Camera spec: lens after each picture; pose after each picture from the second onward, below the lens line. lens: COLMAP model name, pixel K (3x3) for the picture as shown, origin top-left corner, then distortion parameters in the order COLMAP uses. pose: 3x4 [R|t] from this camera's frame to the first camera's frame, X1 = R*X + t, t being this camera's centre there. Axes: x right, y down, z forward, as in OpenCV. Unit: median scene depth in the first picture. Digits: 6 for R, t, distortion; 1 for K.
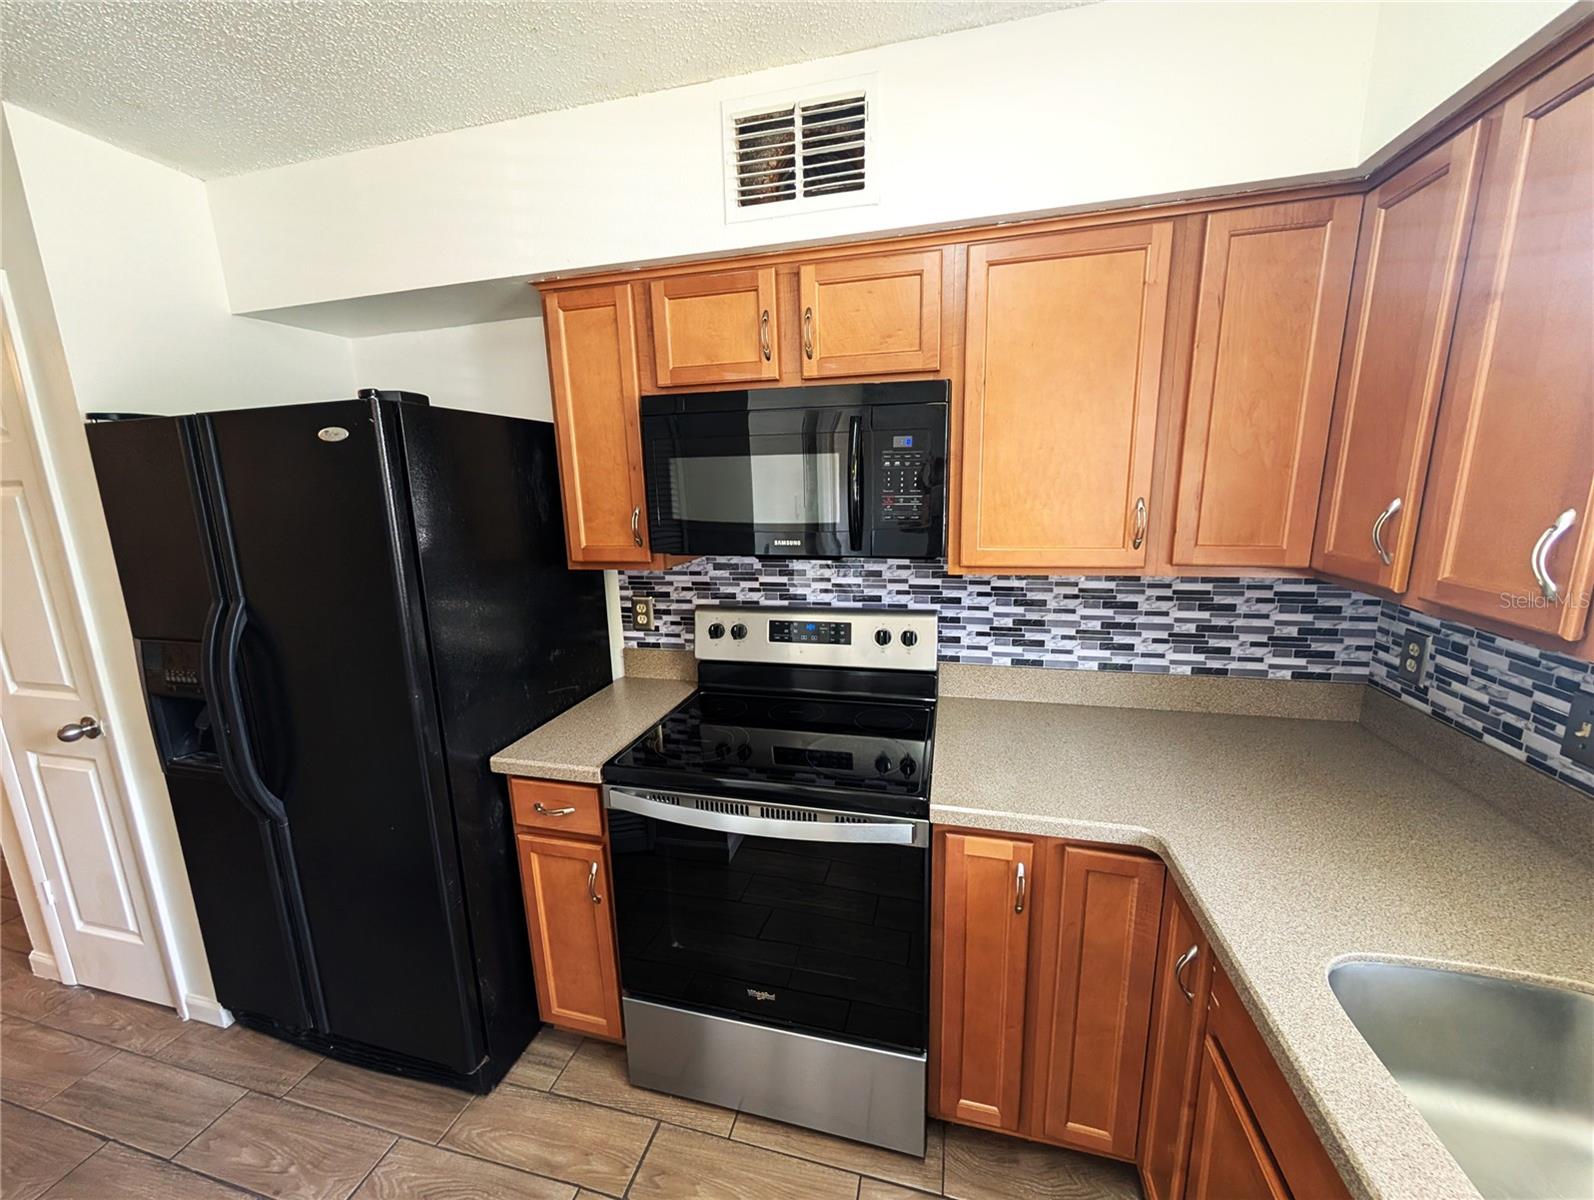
lens RADIAL K [[606.0, 0, 798.0], [0, 606.0, 596.2], [0, 0, 1]] dist [0.000931, -0.000108]
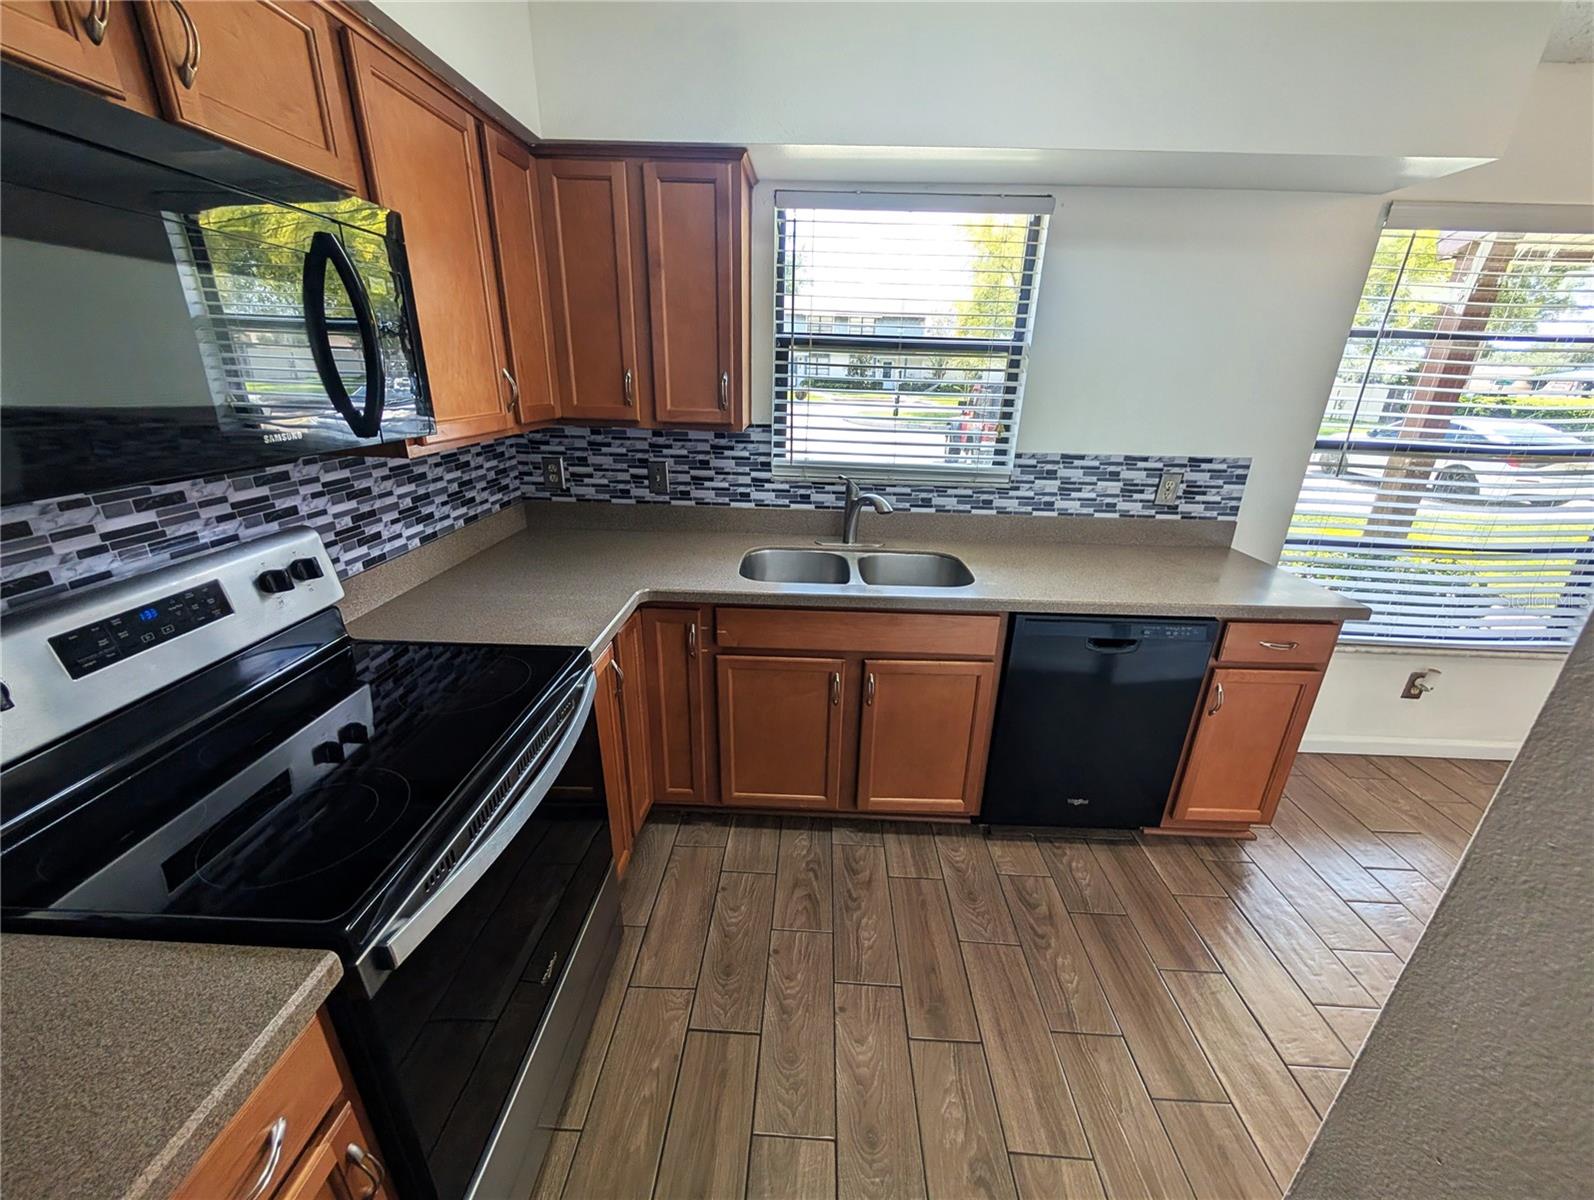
lens RADIAL K [[606.0, 0, 798.0], [0, 606.0, 596.2], [0, 0, 1]] dist [0.000931, -0.000108]
pose [[-0.210305, -0.327963, 0.920984, -0.710126], [0.169372, 0.915585, 0.364716, -0.076042], [-0.962852, 0.232691, -0.137004, 0.621368]]
